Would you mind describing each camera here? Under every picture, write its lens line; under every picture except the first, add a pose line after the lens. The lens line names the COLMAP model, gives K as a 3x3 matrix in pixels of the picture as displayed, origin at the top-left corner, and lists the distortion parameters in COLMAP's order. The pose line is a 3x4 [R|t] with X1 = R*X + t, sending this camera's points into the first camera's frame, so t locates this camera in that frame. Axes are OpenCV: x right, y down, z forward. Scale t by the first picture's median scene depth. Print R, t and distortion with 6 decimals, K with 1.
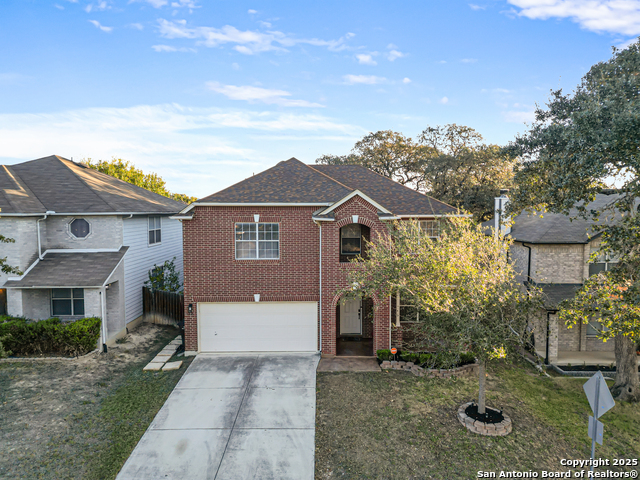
lens RADIAL K [[445.3, 0, 320.0], [0, 445.3, 240.0], [0, 0, 1]] dist [0.059949, -0.039409]
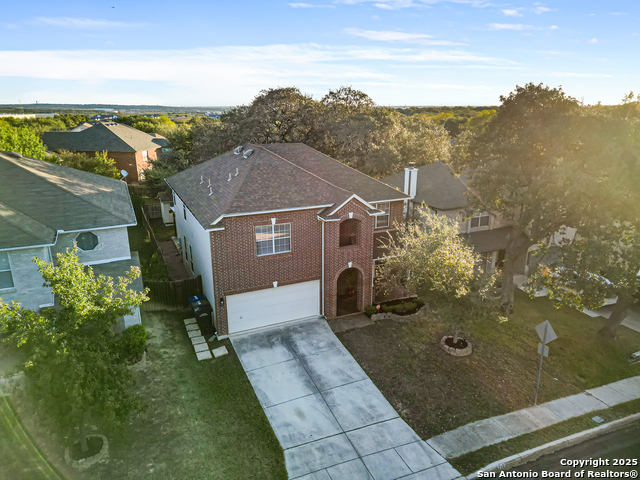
lens RADIAL K [[444.0, 0, 320.0], [0, 444.0, 240.0], [0, 0, 1]] dist [0.089247, -0.081762]
pose [[0.910992, -0.121014, 0.394271, -0.516238], [0.033120, 0.974362, 0.222536, -0.266500], [-0.411093, -0.189670, 0.891643, -0.120358]]
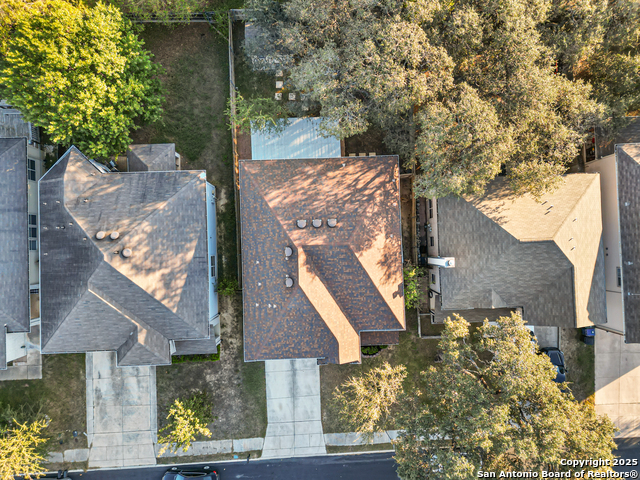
lens RADIAL K [[444.0, 0, 320.0], [0, 444.0, 240.0], [0, 0, 1]] dist [0.089247, -0.081762]
pose [[0.999518, -0.030741, 0.004290, 0.005159], [-0.001297, 0.096730, 0.995310, -2.069517], [-0.031011, -0.994836, 0.096644, 1.328043]]
